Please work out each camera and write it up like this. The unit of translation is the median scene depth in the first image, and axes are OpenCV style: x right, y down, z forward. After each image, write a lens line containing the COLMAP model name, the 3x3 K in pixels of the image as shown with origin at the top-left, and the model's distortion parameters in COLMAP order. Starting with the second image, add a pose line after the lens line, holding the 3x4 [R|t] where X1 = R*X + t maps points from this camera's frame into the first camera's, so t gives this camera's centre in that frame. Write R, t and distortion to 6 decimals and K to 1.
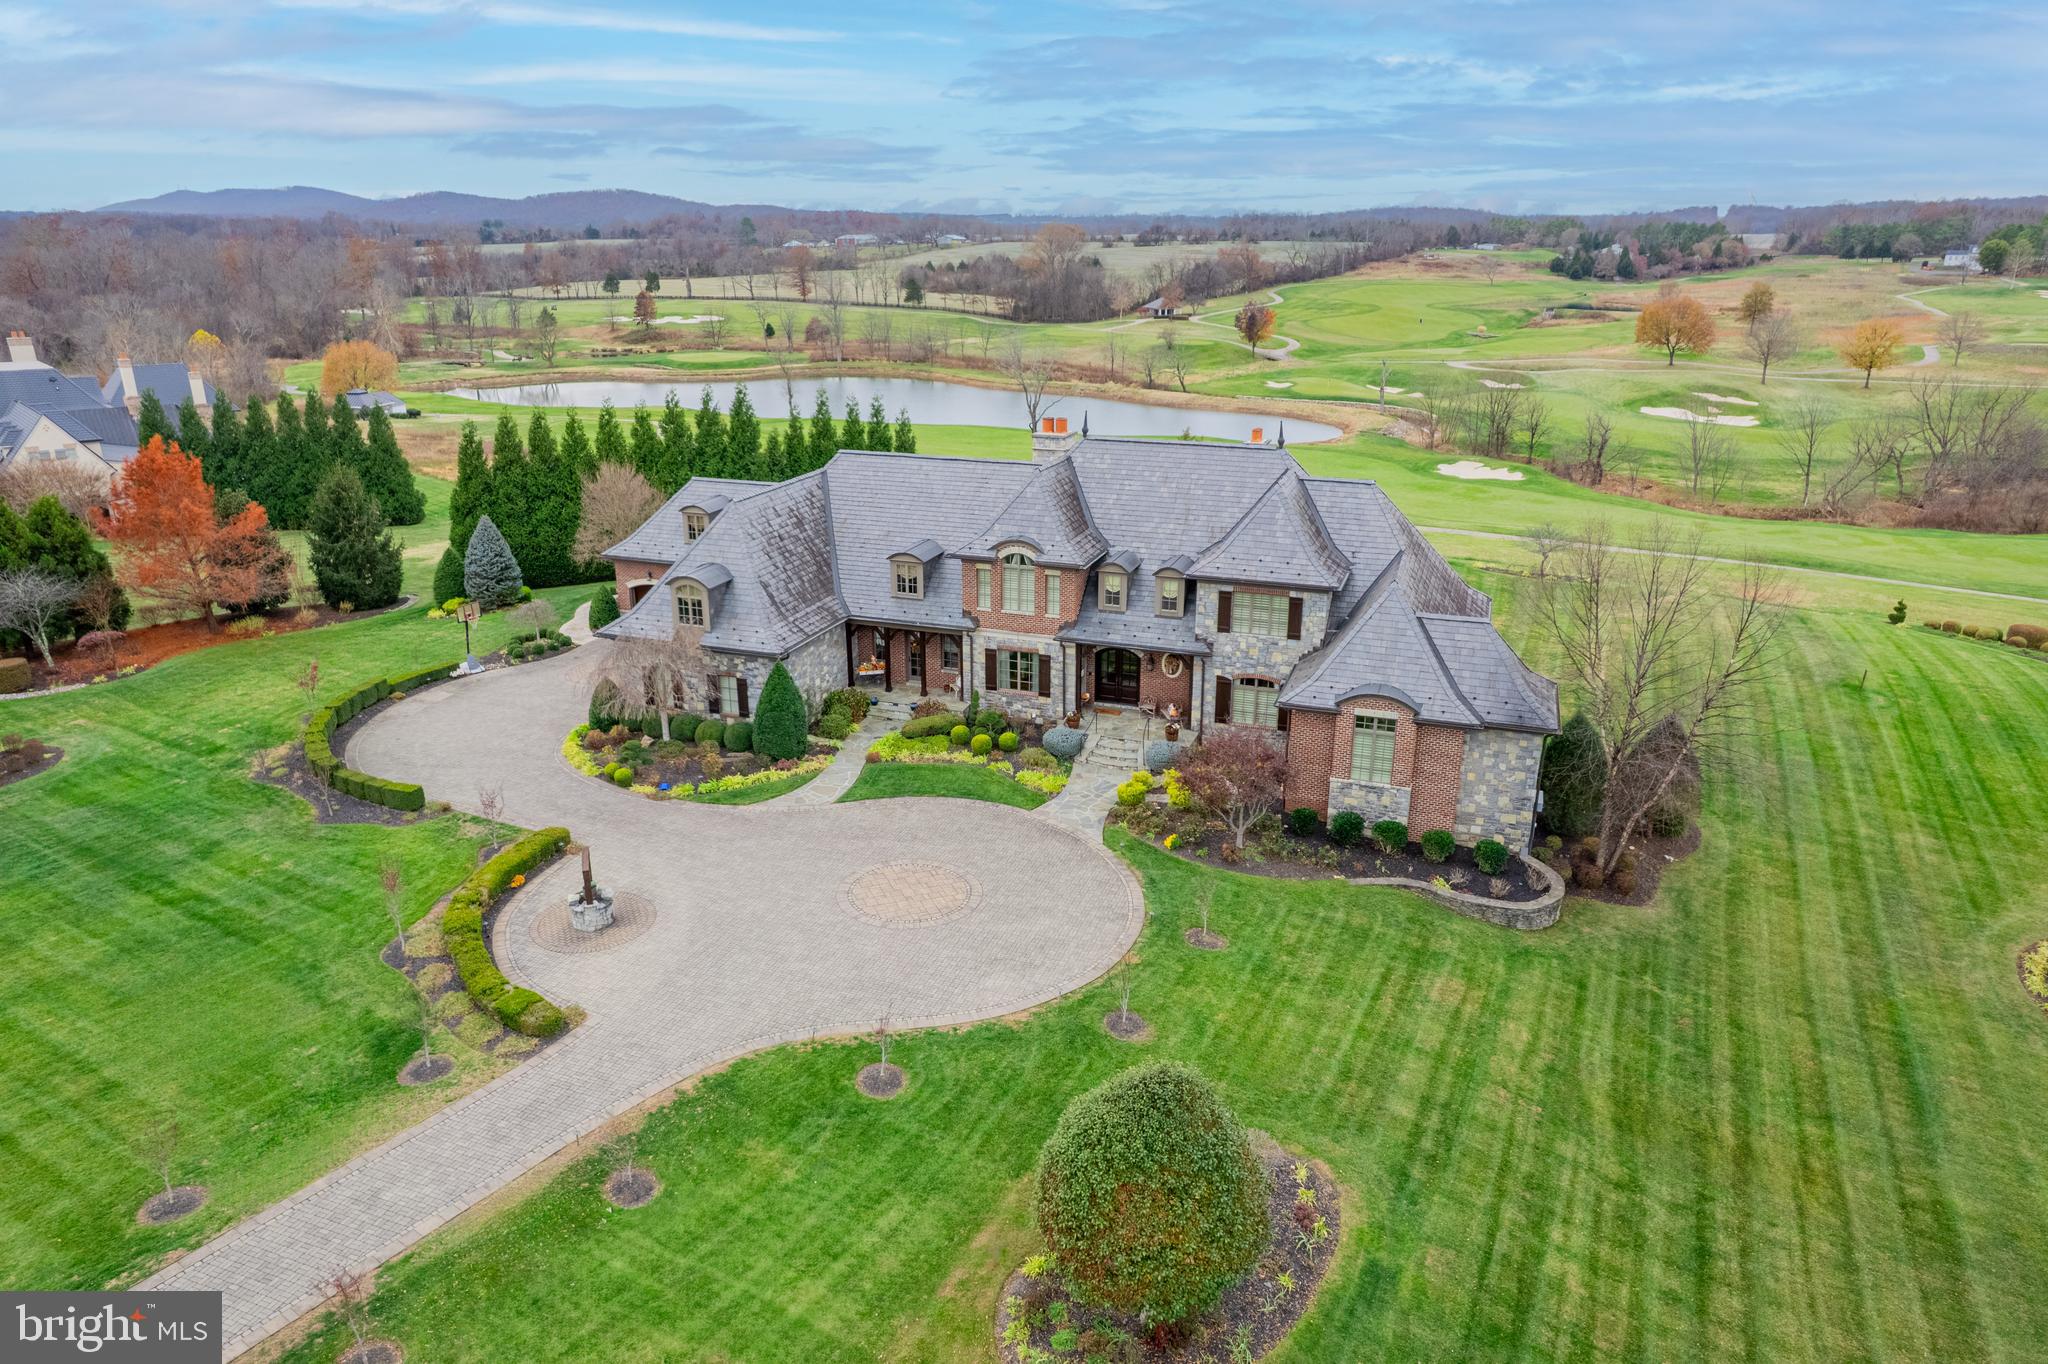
lens RADIAL K [[1314.8, 0, 1031.8], [0, 1314.8, 670.5], [0, 0, 1]] dist [-0.073727, 0.062356]
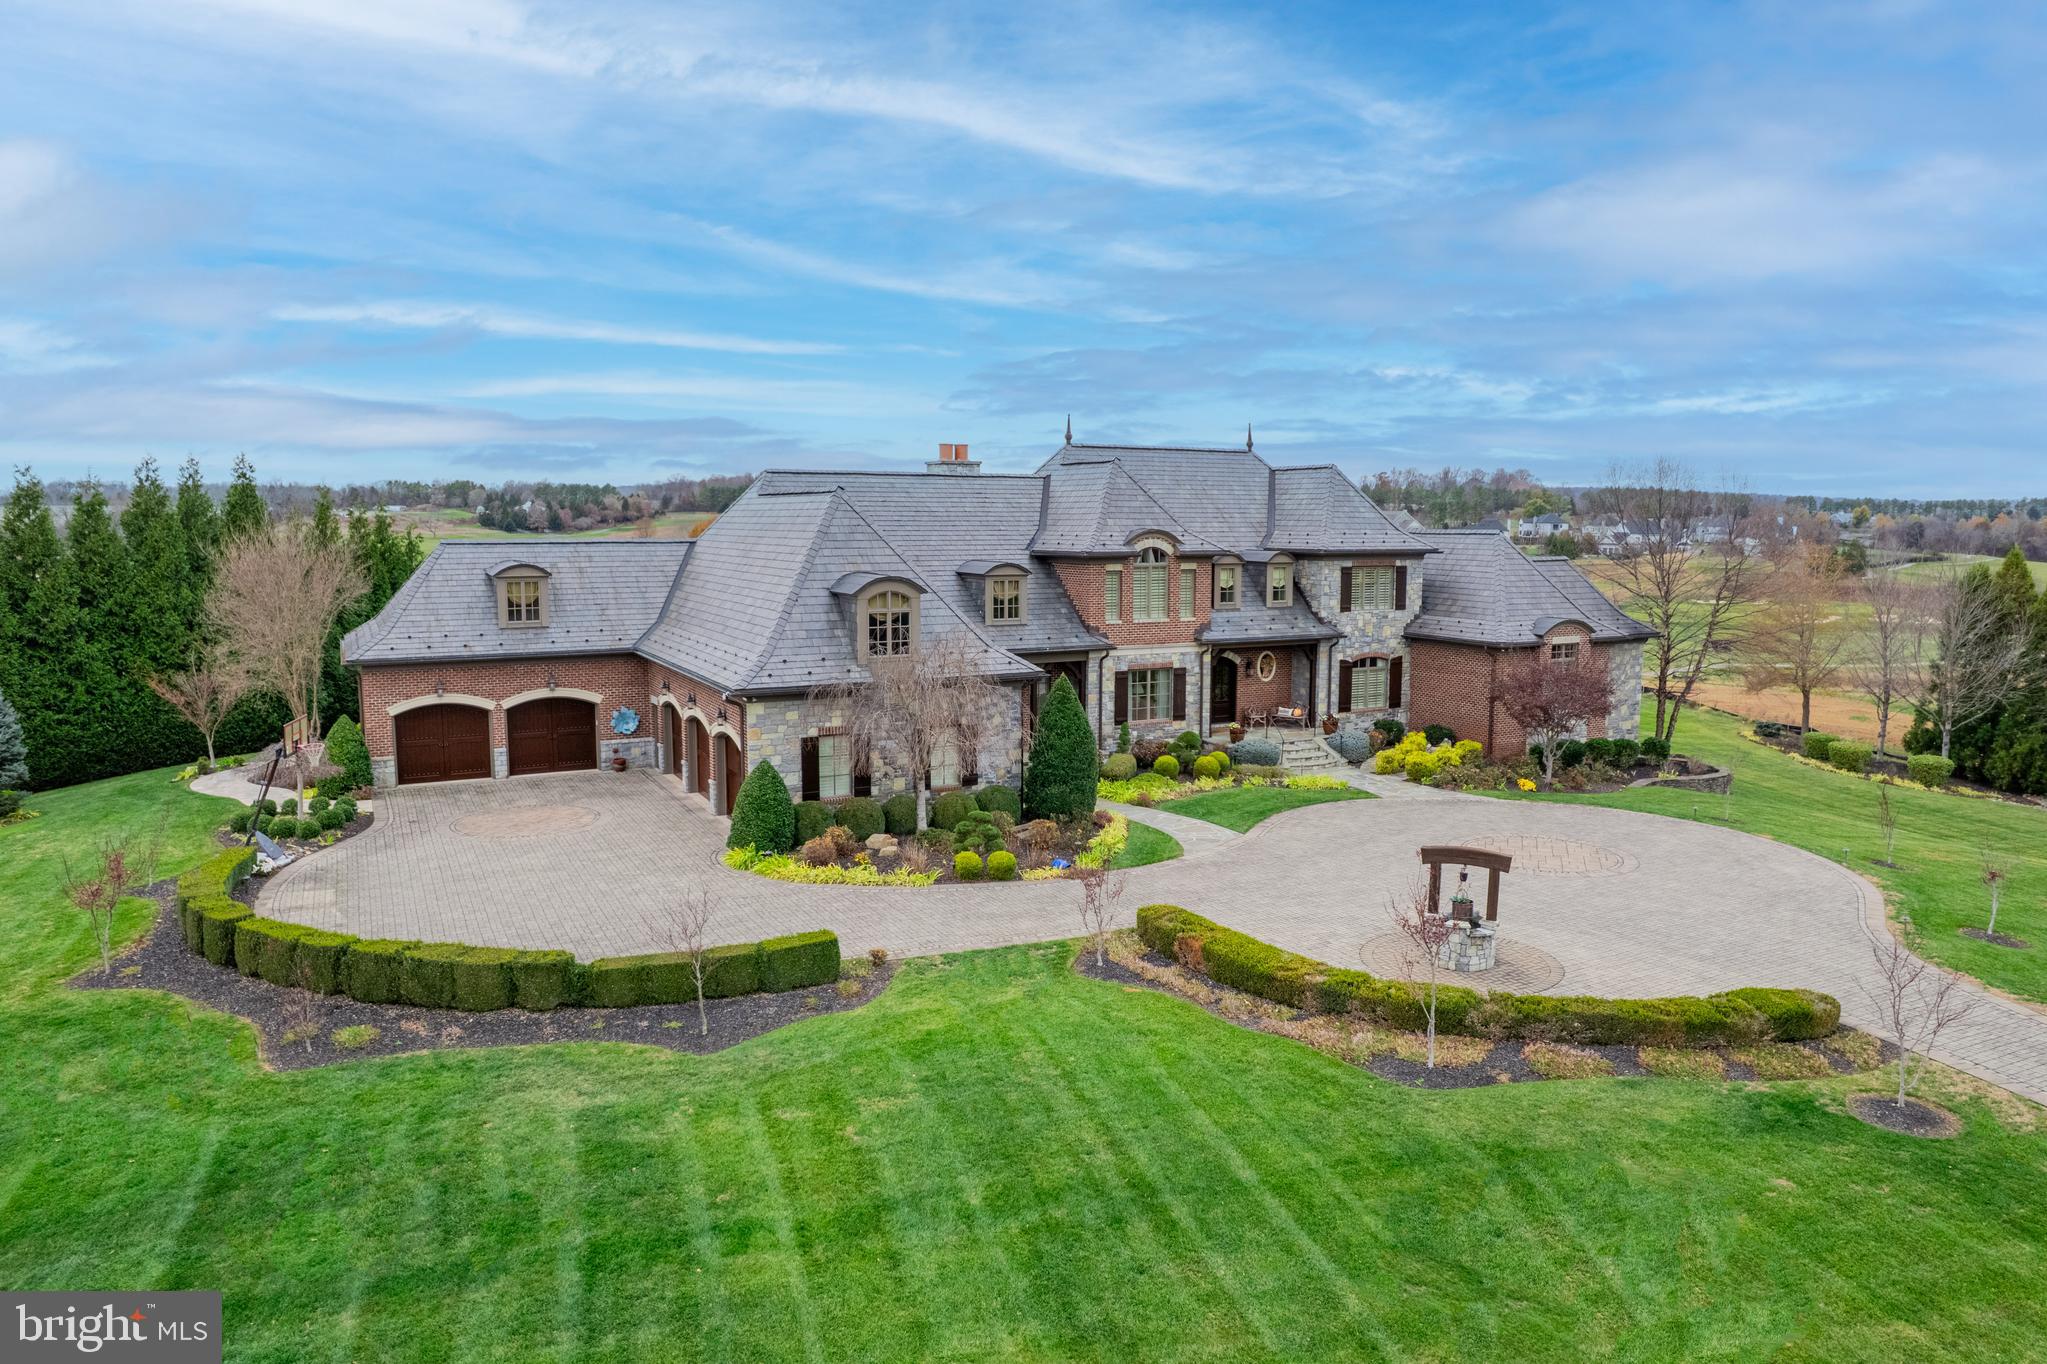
lens RADIAL K [[1314.2, 0, 1030.1], [0, 1314.2, 675.8], [0, 0, 1]] dist [-0.073727, 0.062356]
pose [[0.675981, -0.086889, 0.731779, -0.689990], [0.232079, 0.967595, -0.099493, 0.055887], [-0.699421, 0.237086, 0.674241, 0.517556]]
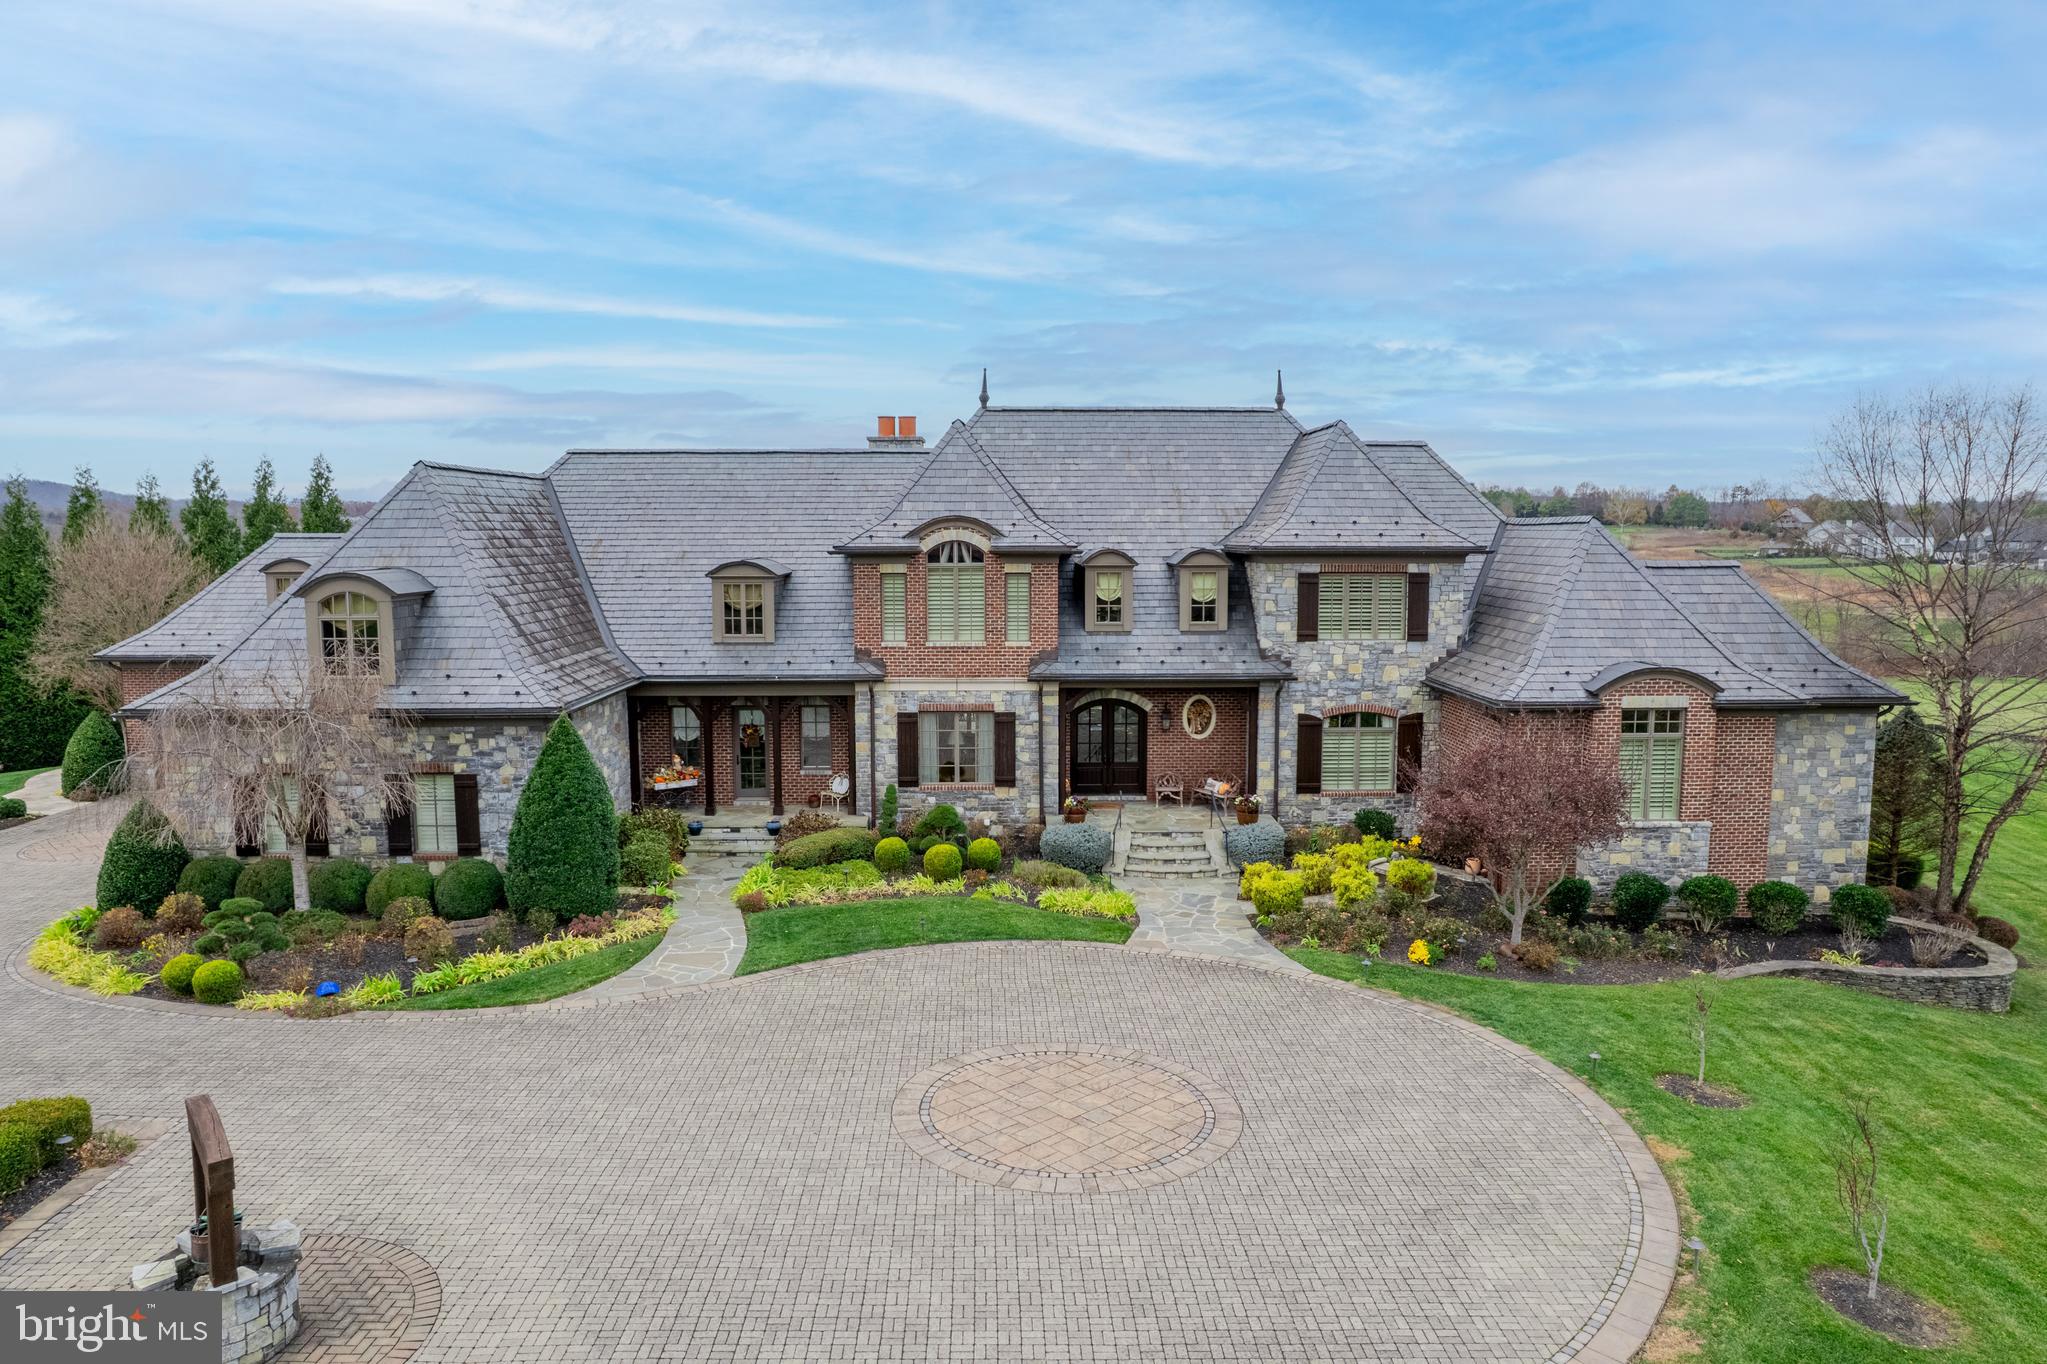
lens RADIAL K [[1314.2, 0, 1035.5], [0, 1314.2, 676.3], [0, 0, 1]] dist [-0.073727, 0.062356]
pose [[0.932629, -0.041119, 0.358487, -0.194559], [0.116063, 0.974875, -0.190125, 0.088858], [-0.341662, 0.218923, 0.913969, 0.464887]]
